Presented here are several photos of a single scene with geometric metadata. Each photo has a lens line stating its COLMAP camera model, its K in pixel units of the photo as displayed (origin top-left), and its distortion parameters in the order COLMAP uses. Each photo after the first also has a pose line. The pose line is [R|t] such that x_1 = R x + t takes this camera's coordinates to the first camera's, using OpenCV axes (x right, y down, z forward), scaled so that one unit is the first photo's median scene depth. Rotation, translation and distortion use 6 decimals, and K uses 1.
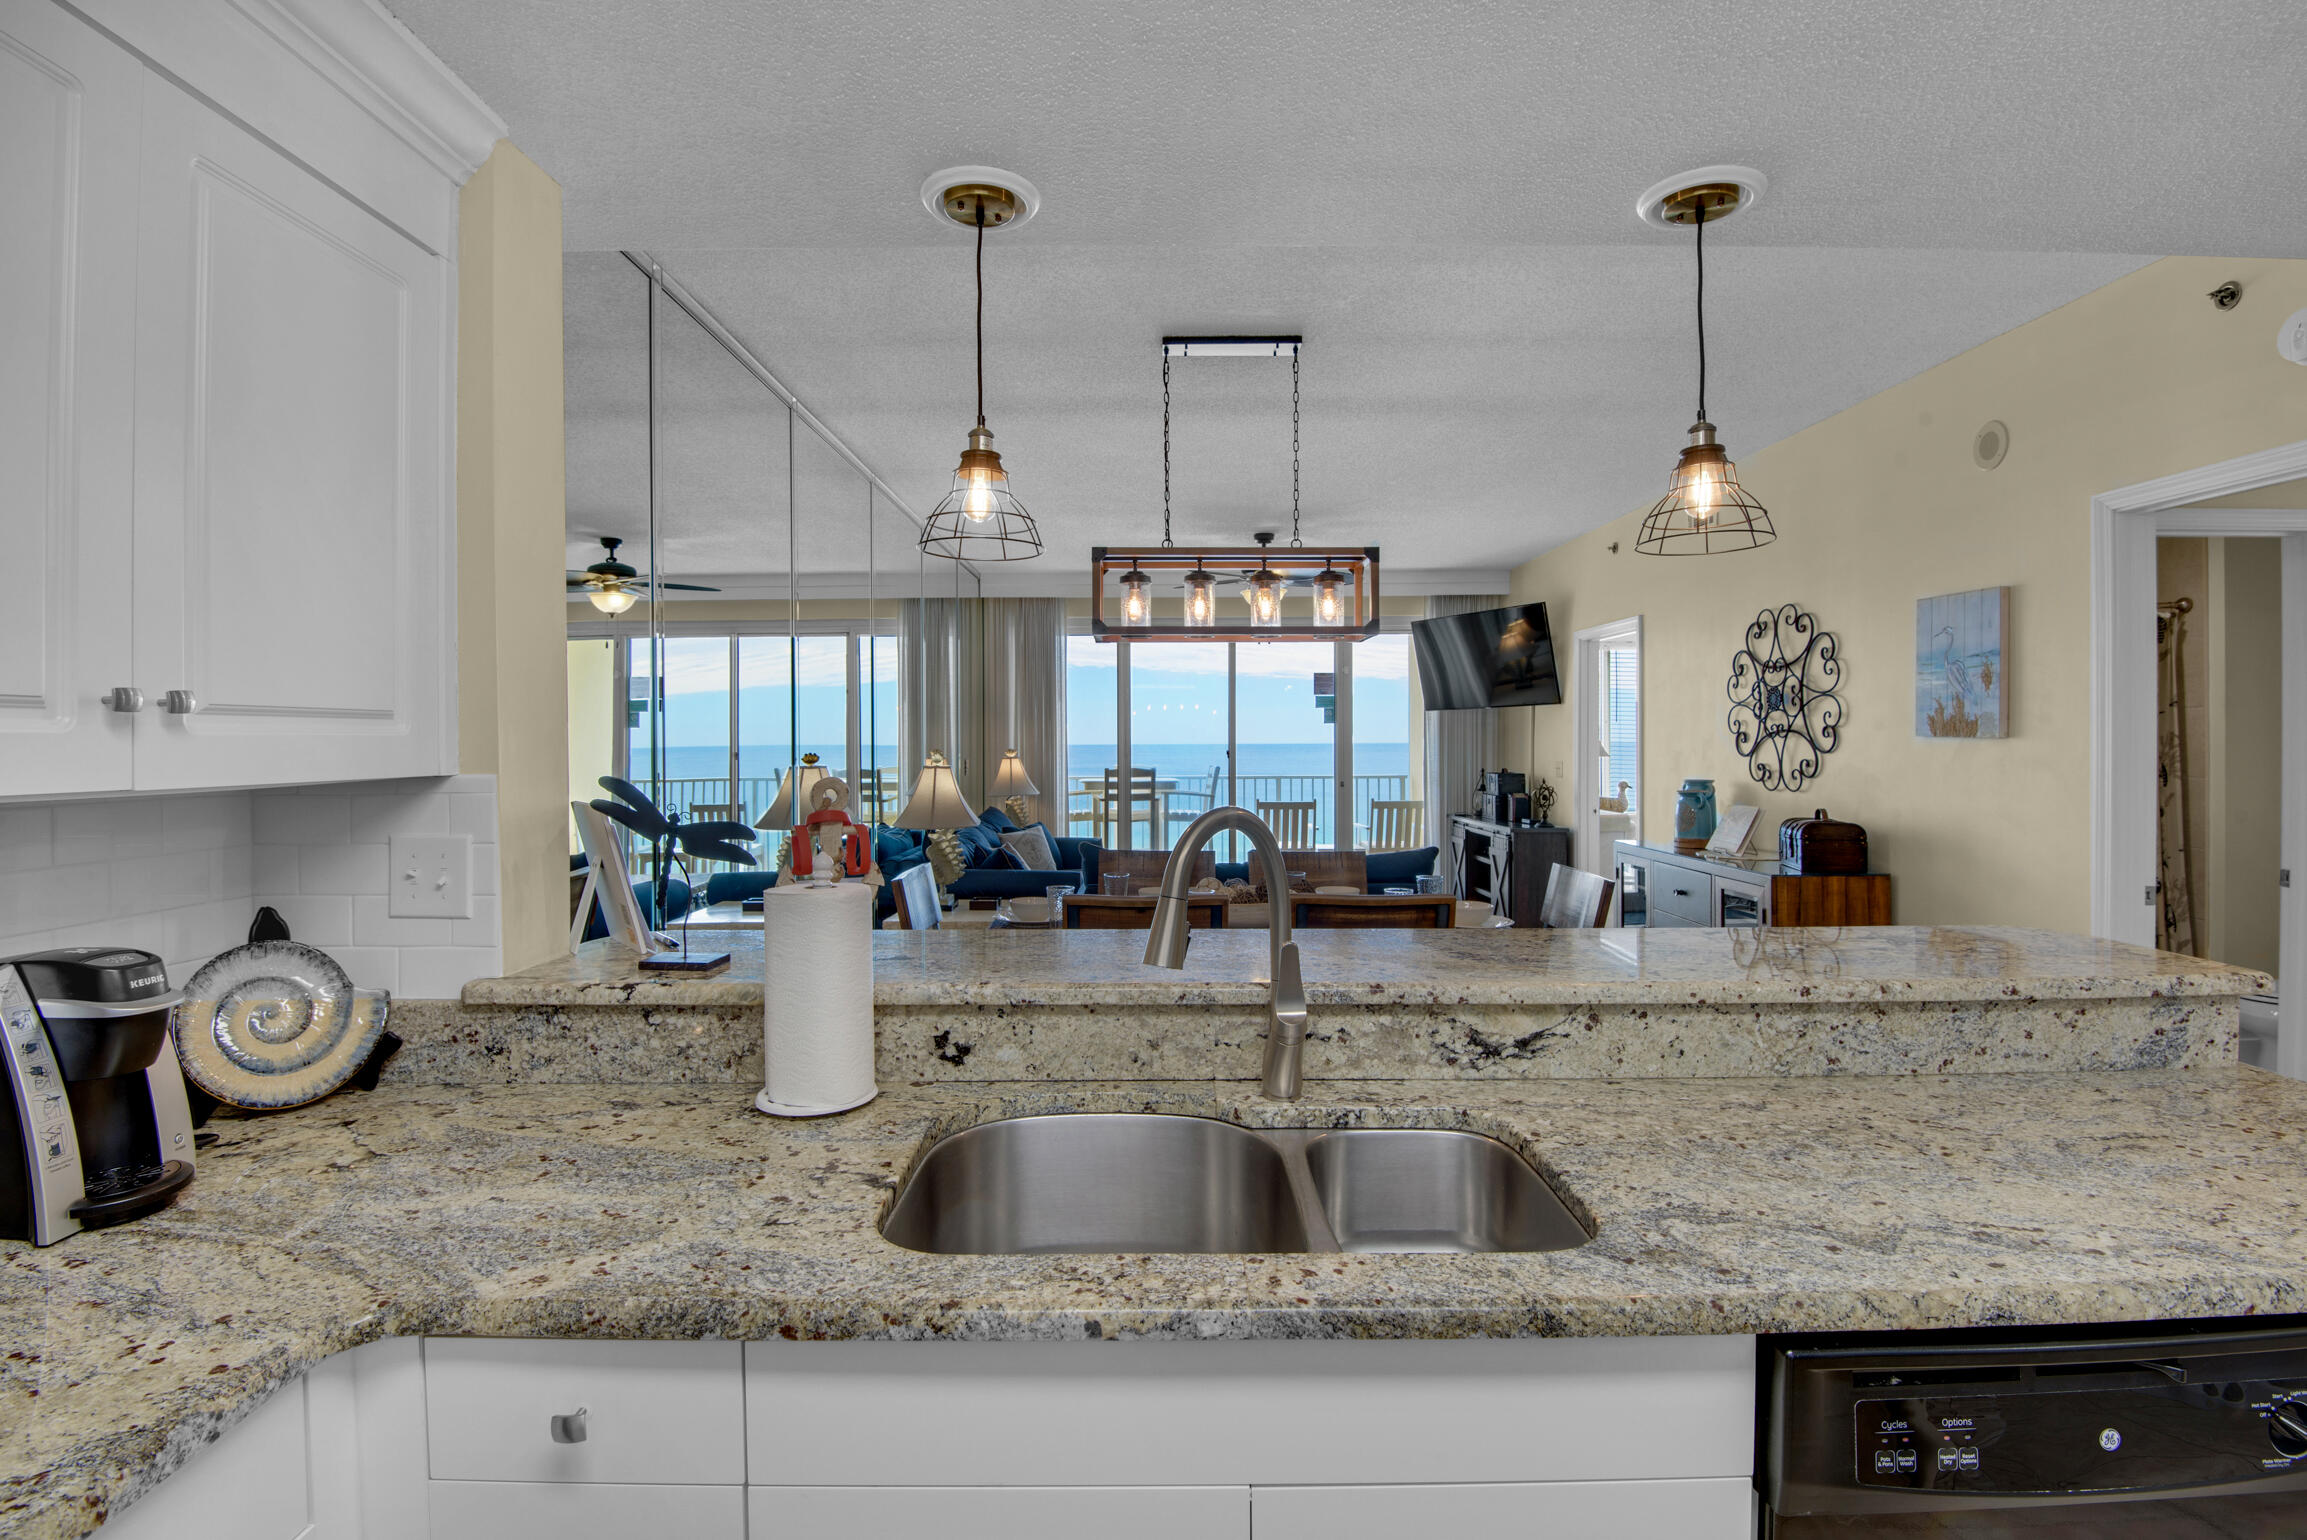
lens RADIAL K [[1070.6, 0, 1145.9], [0, 1070.6, 754.0], [0, 0, 1]] dist [0.004115, -0.019669]
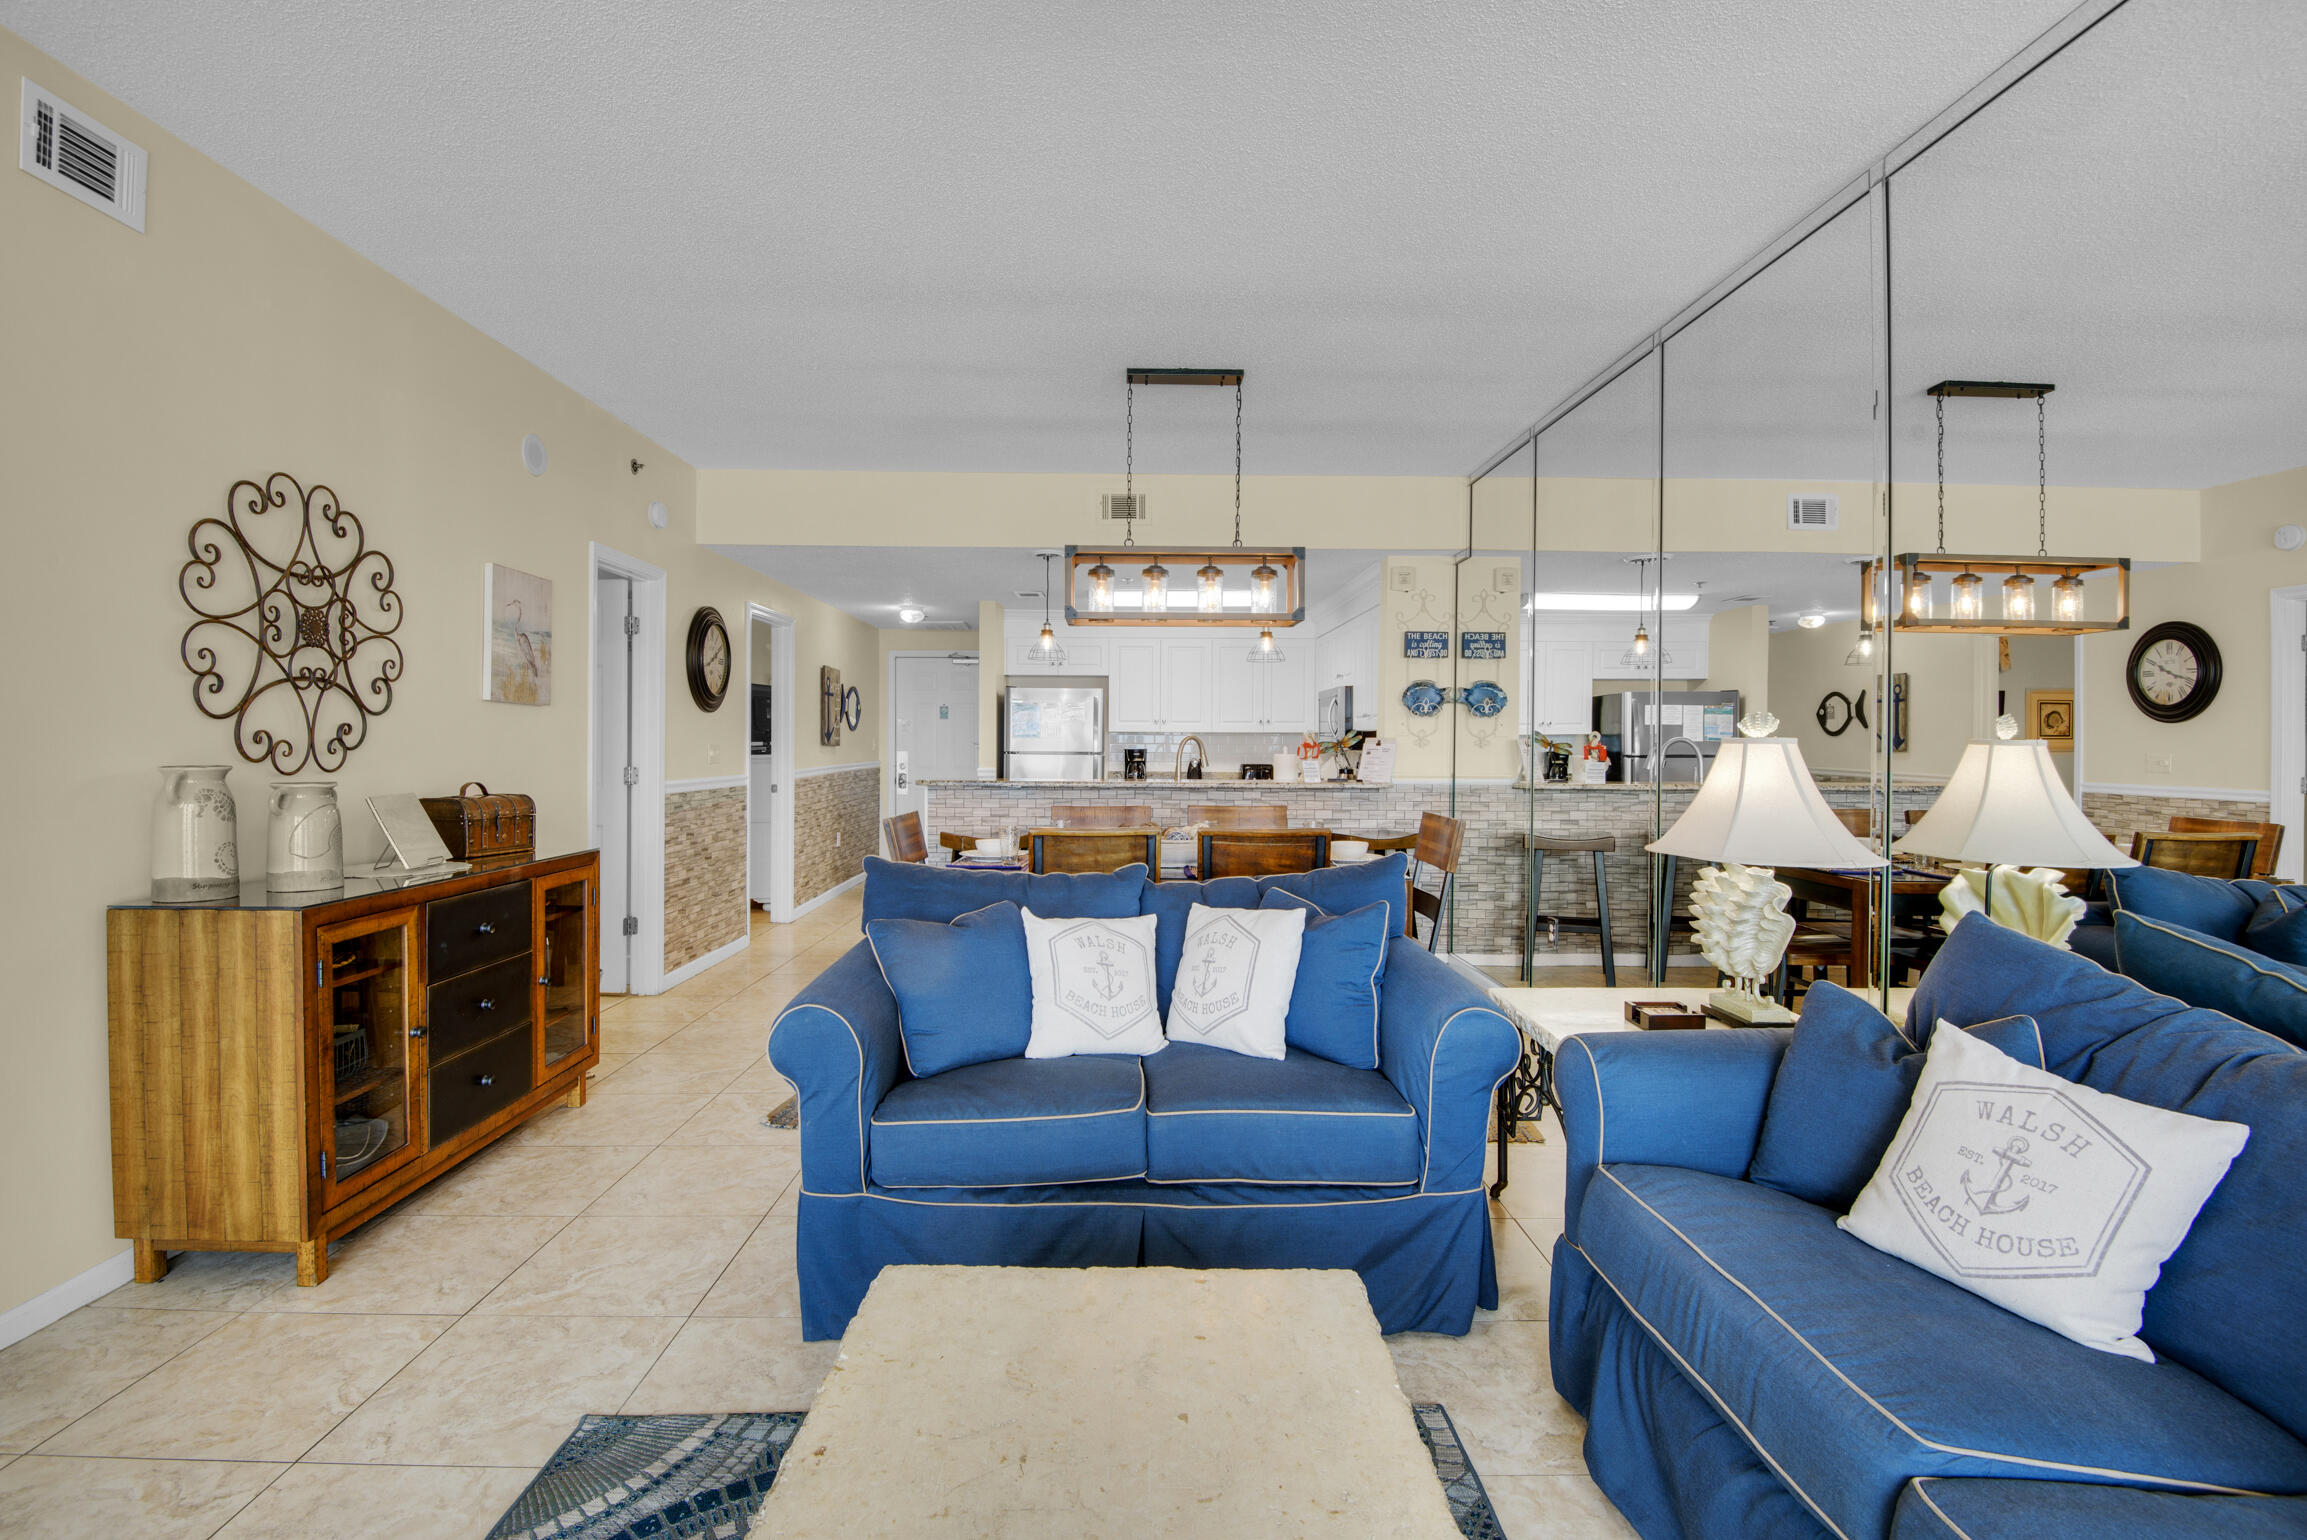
lens RADIAL K [[1070.6, 0, 1145.9], [0, 1070.6, 754.0], [0, 0, 1]] dist [0.004115, -0.019669]
pose [[-0.999737, -0.000084, -0.022921, 0.071574], [-0.000660, 0.999683, 0.025152, 0.004237], [0.022912, 0.025161, -0.999421, 1.049535]]
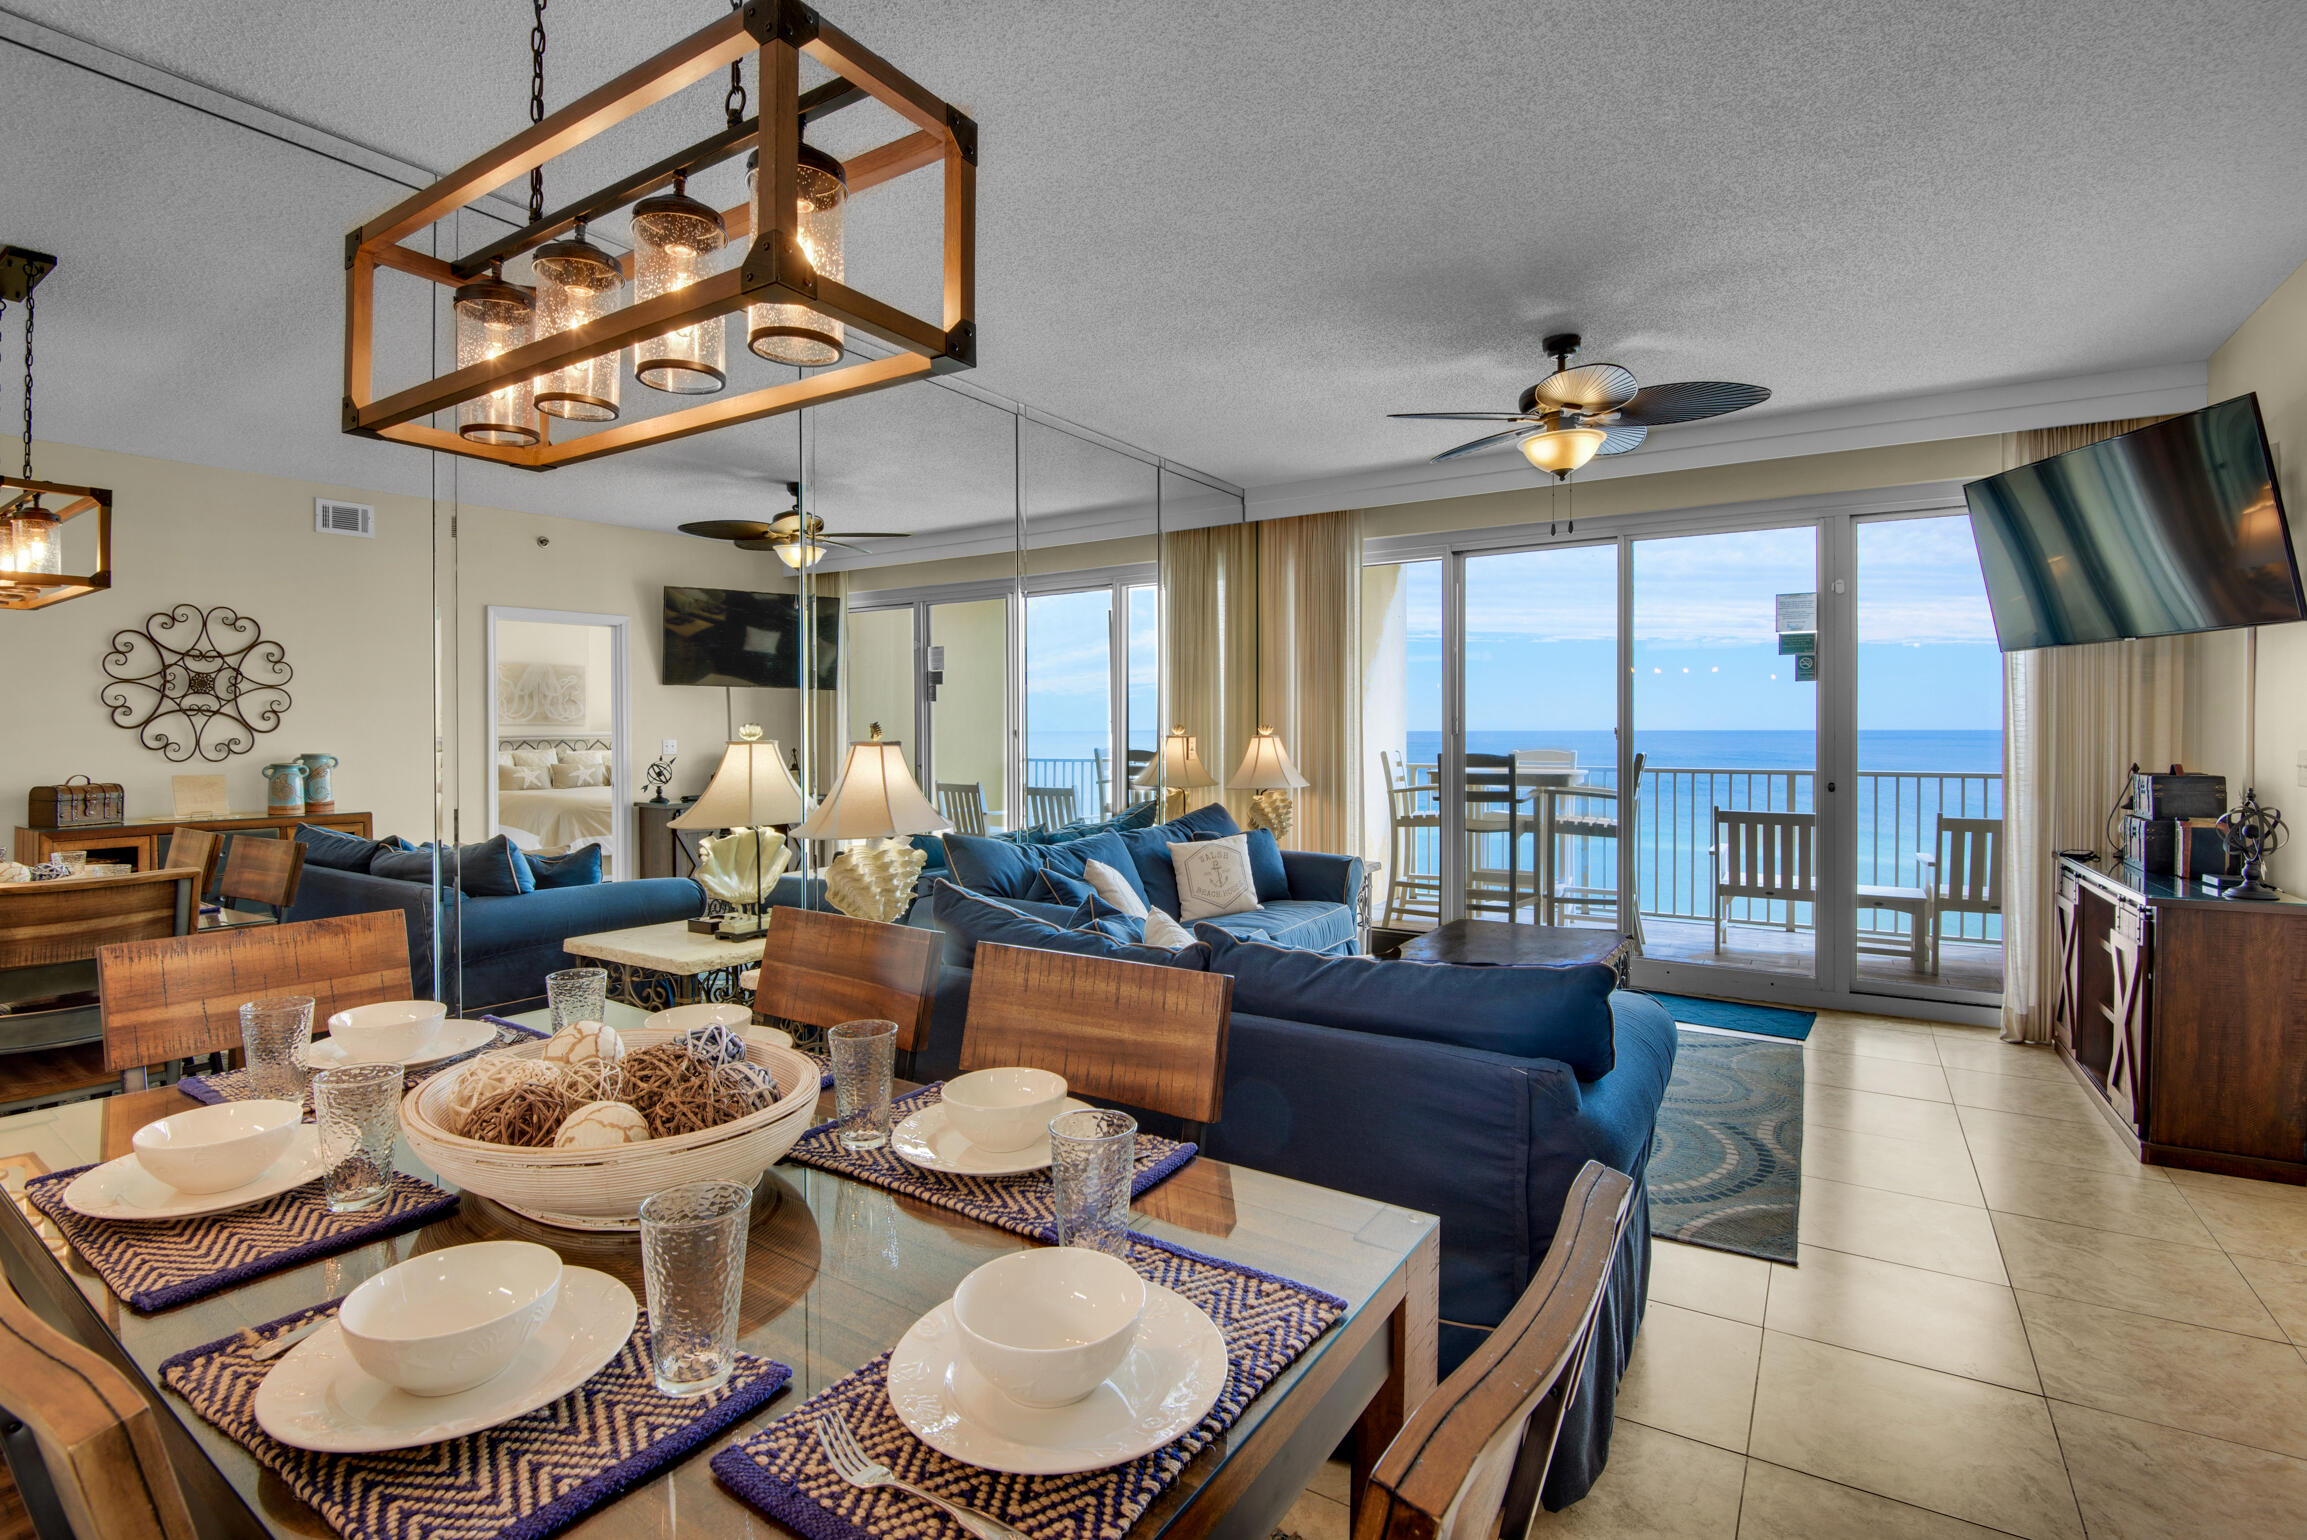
lens RADIAL K [[1070.6, 0, 1145.9], [0, 1070.6, 754.0], [0, 0, 1]] dist [0.004115, -0.019669]
pose [[0.841760, 0.015406, -0.539633, 0.214220], [-0.007787, 0.999835, 0.016397, 0.004708], [0.539796, -0.009600, 0.841741, 0.373954]]
